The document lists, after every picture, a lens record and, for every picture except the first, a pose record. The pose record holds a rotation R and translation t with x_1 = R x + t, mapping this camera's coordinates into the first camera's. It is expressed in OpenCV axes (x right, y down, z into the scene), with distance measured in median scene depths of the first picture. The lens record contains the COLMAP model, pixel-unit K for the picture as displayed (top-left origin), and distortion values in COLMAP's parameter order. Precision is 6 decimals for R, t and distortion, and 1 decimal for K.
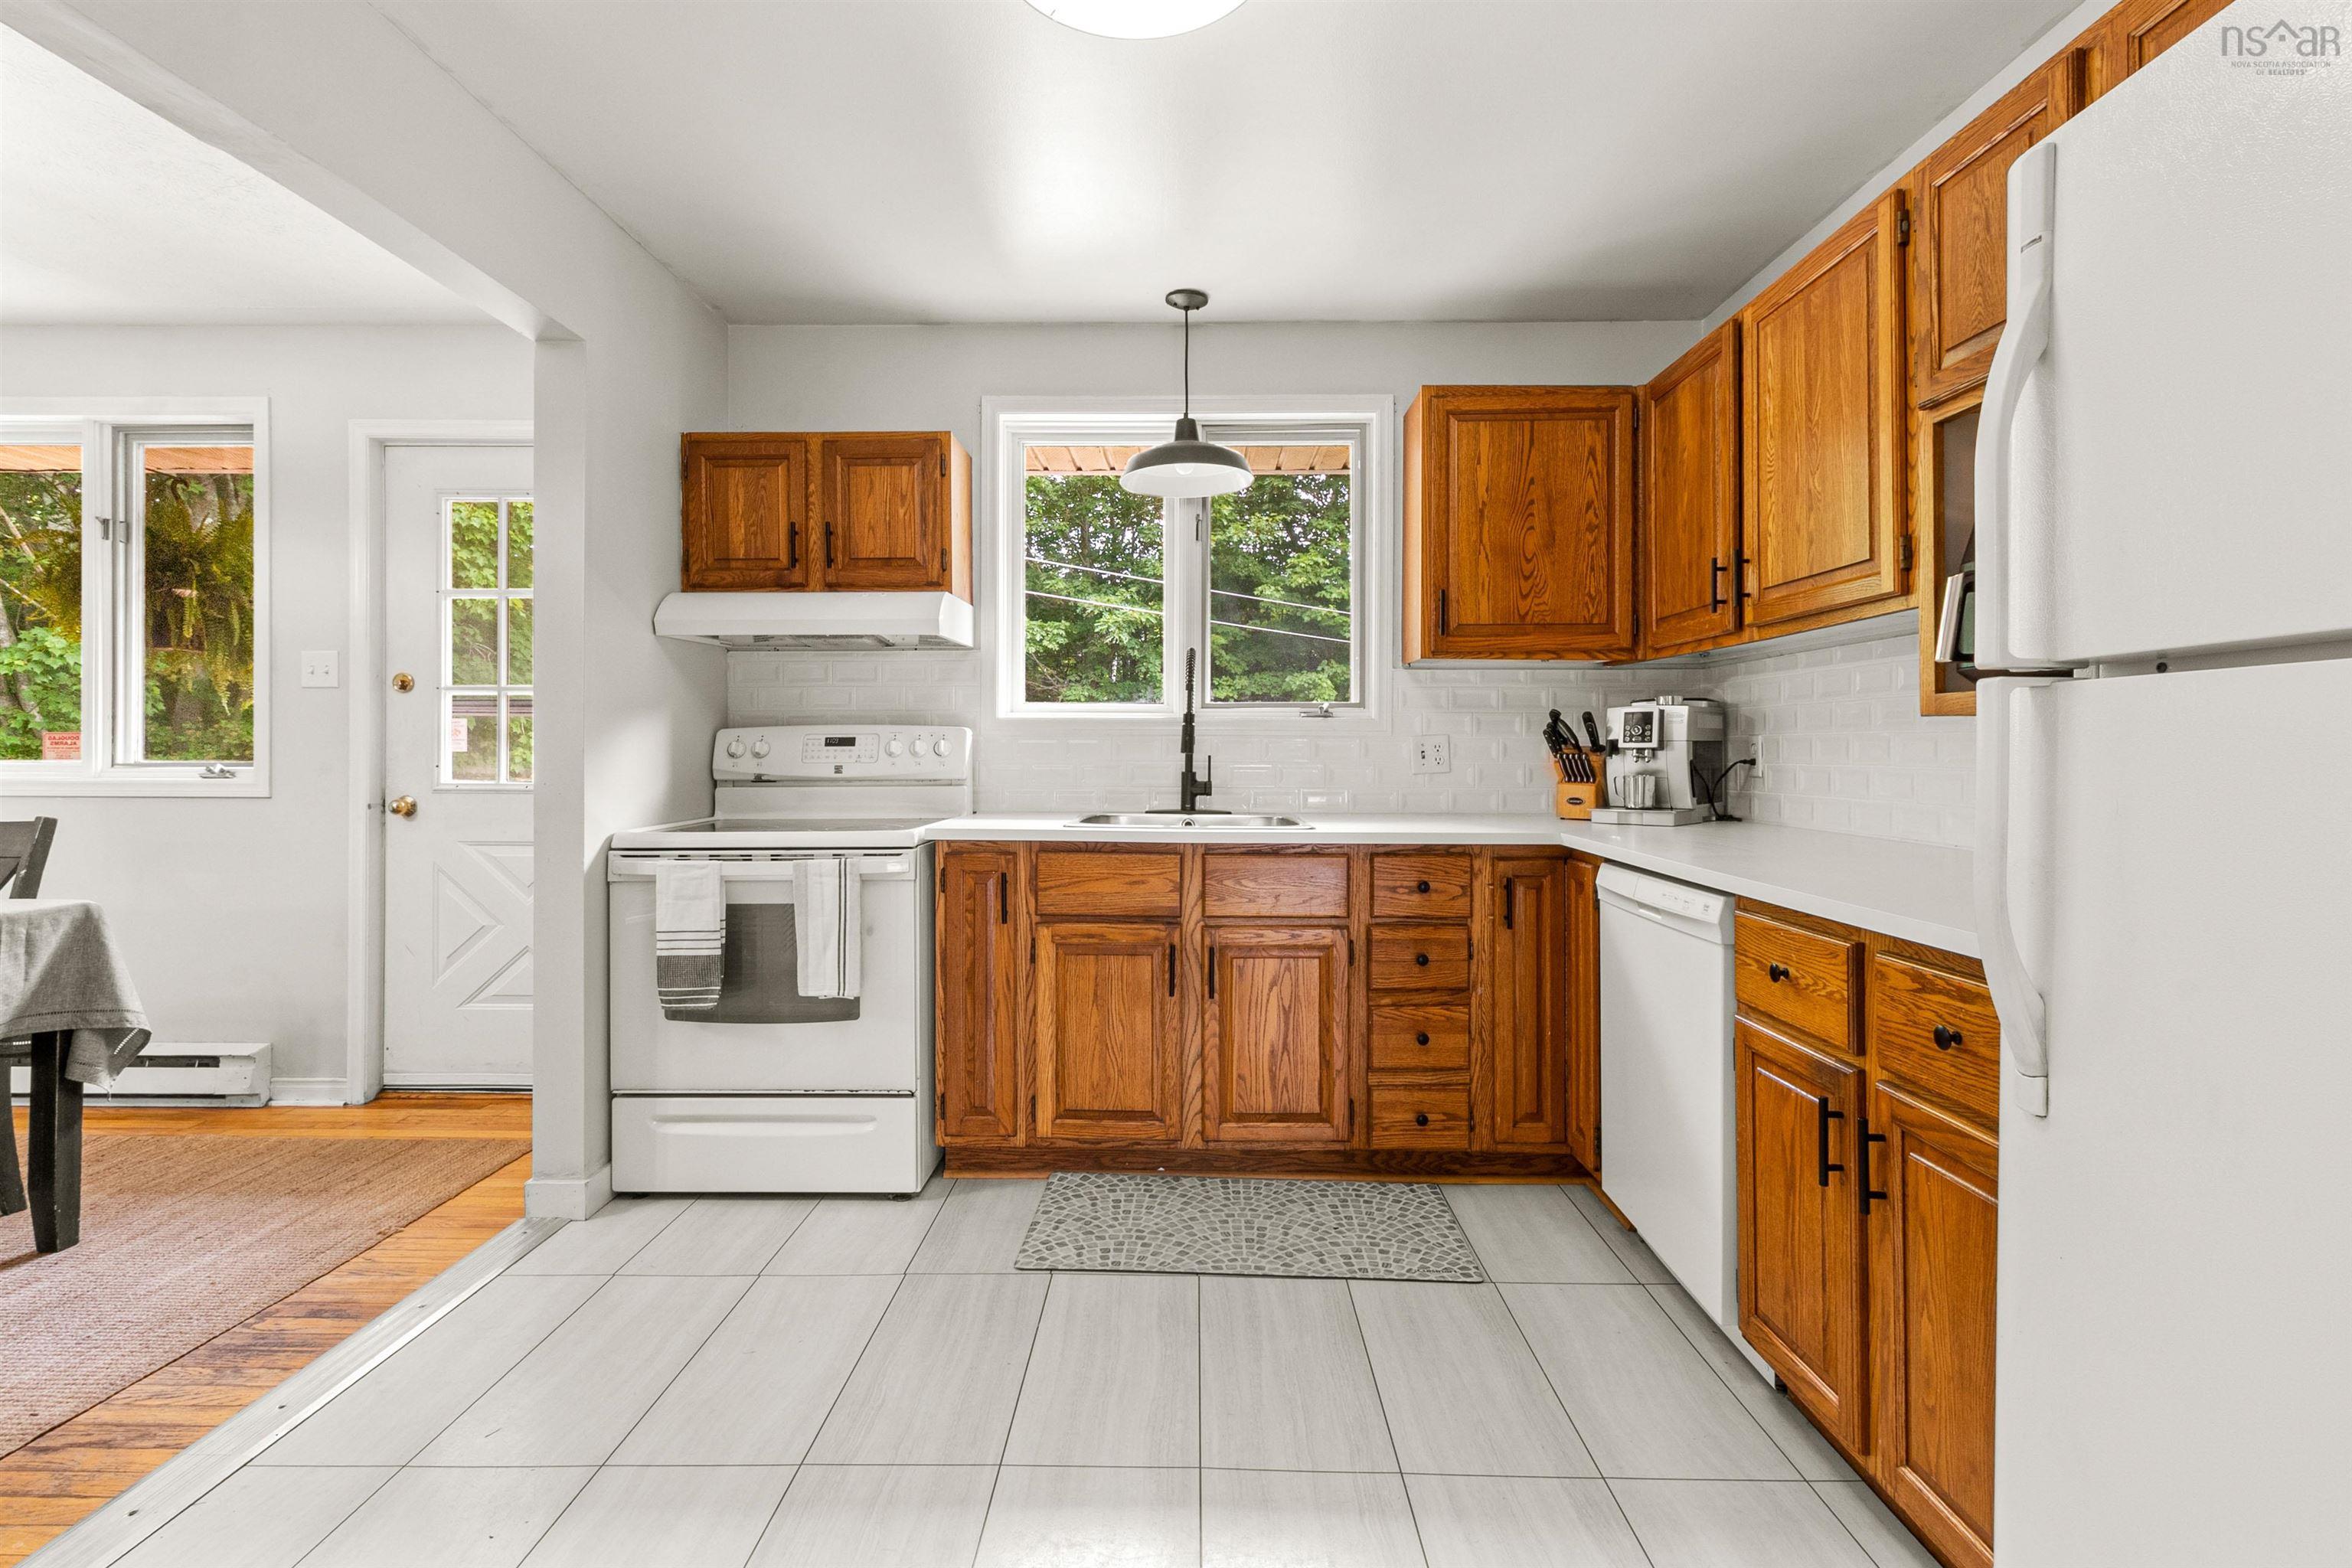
lens RADIAL K [[1089.8, 0, 1174.2], [0, 1089.8, 742.8], [0, 0, 1]] dist [0.001720, 0.000652]
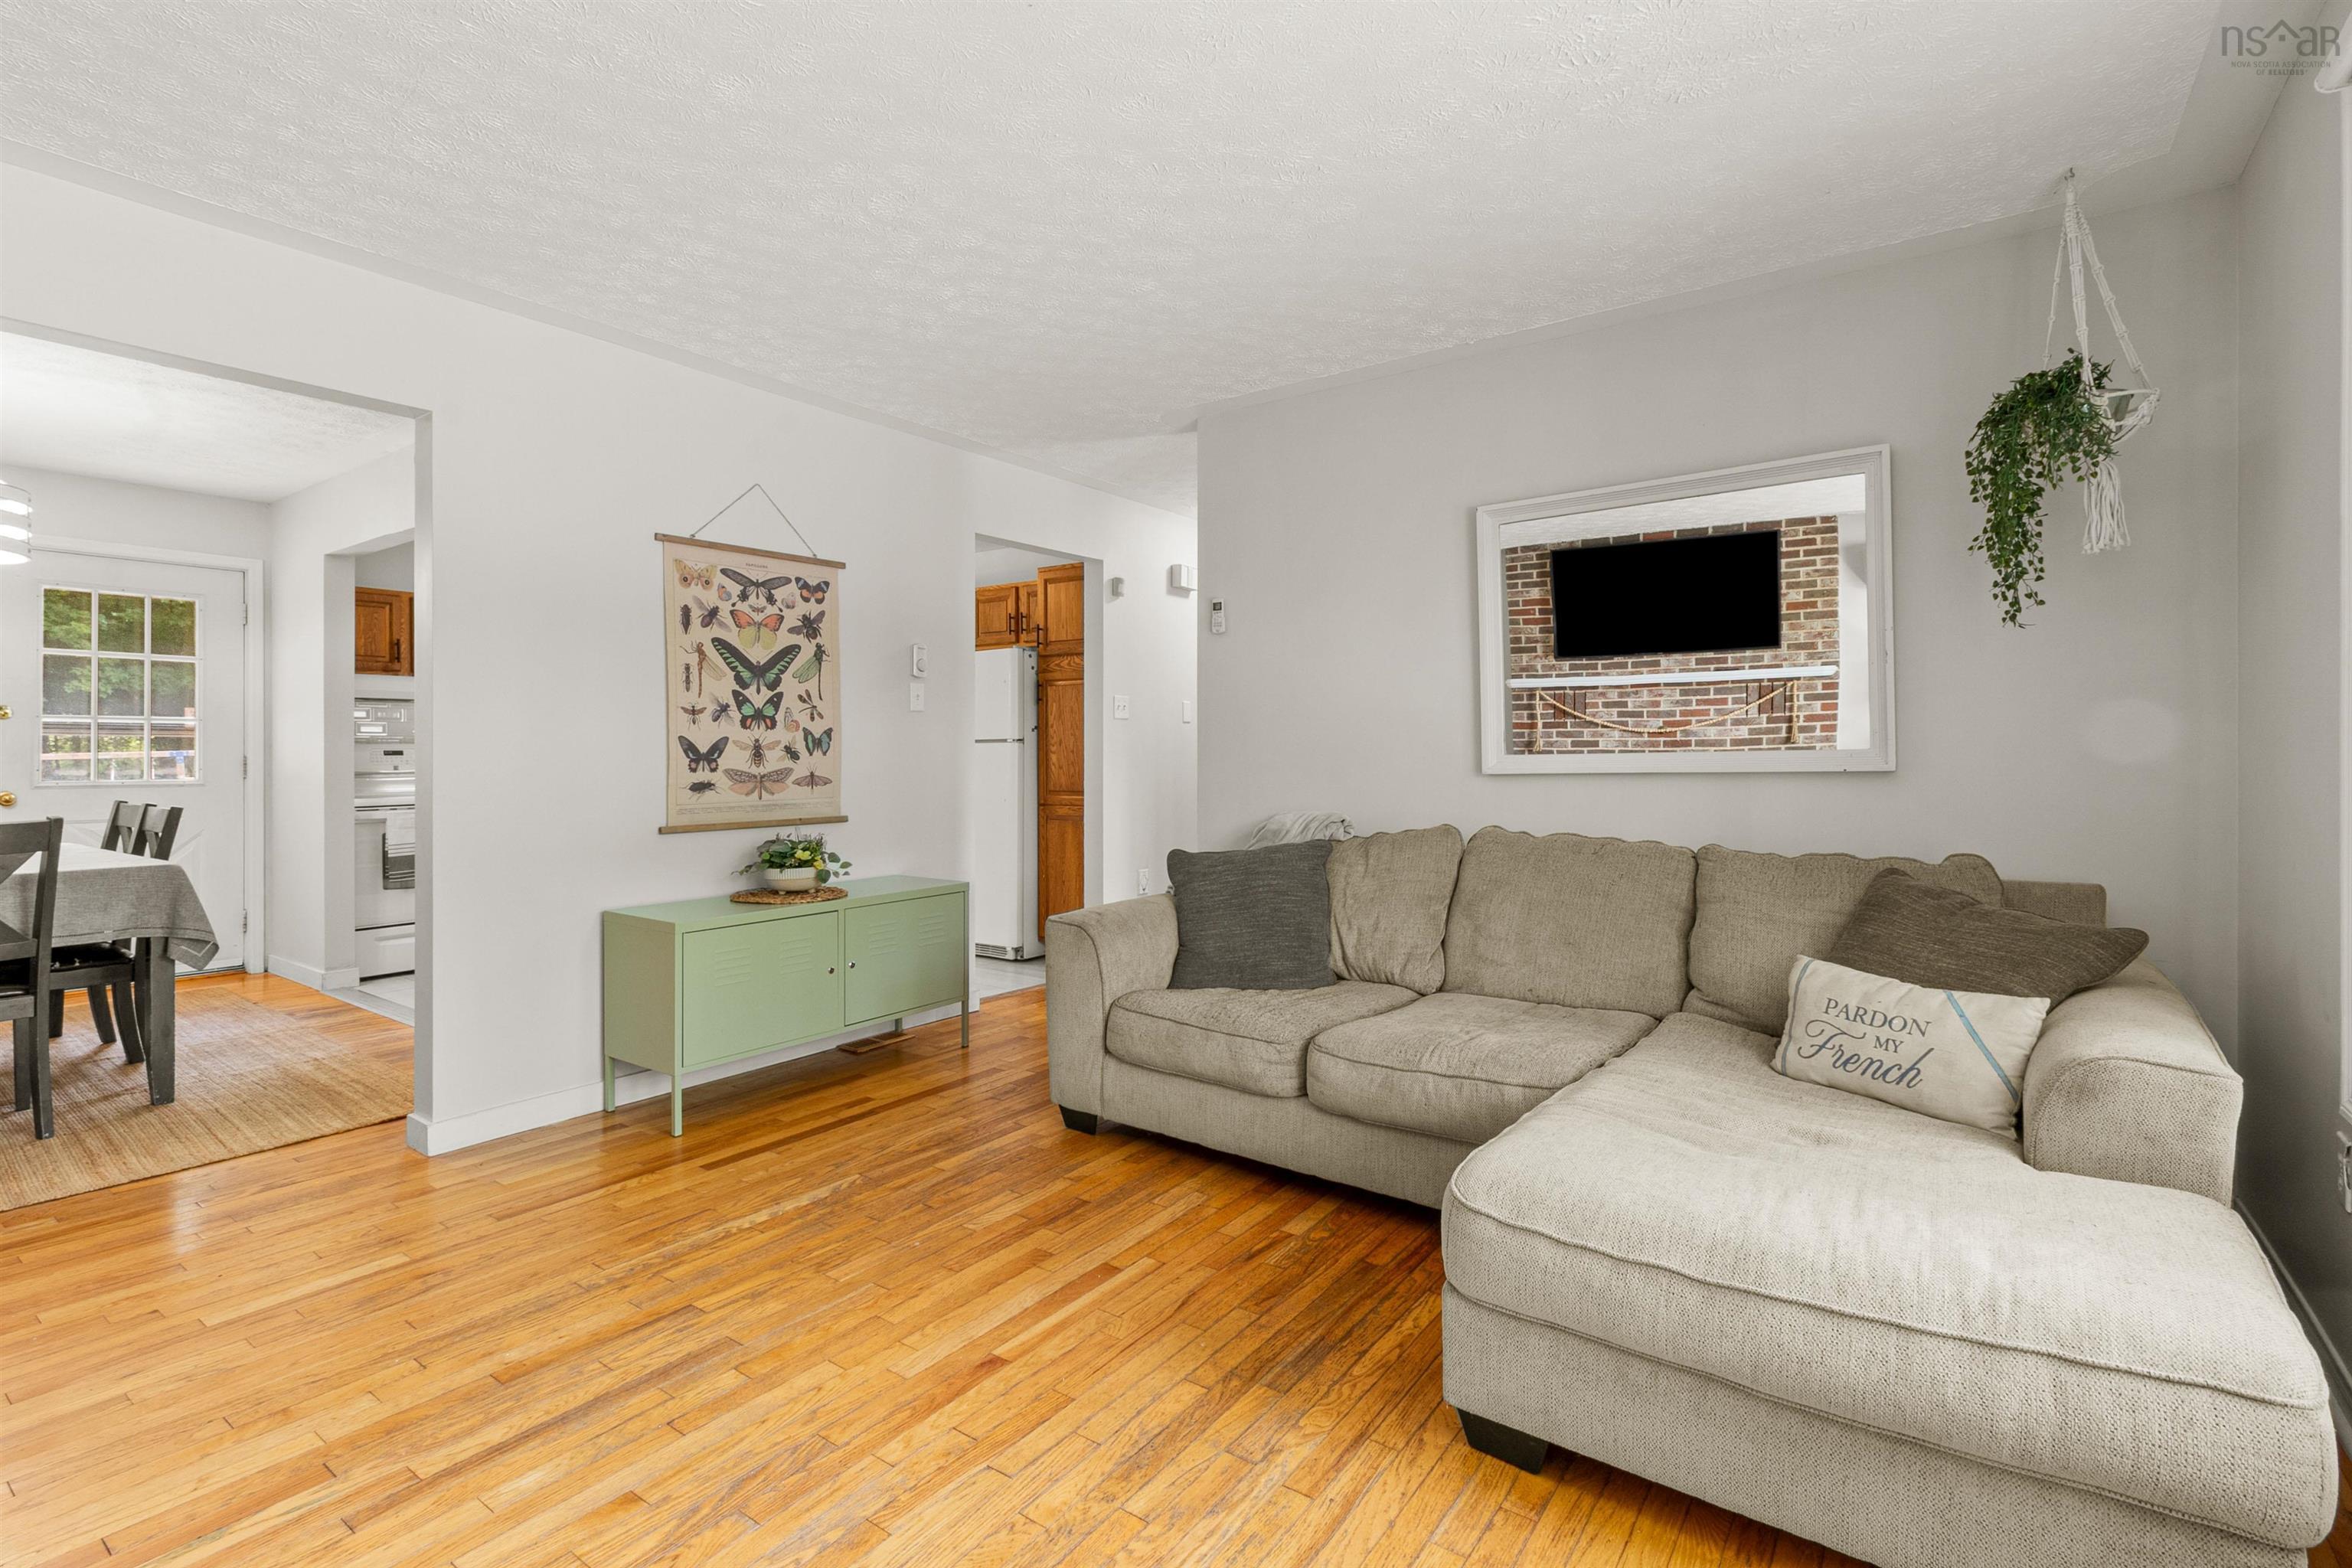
lens RADIAL K [[1091.6, 0, 1166.6], [0, 1091.6, 759.7], [0, 0, 1]] dist [-0.001872, 0.000353]
pose [[0.574937, -0.005978, 0.818176, -1.269841], [0.000463, 0.999976, 0.006982, -0.003816], [-0.818198, -0.003636, 0.574925, -1.339264]]
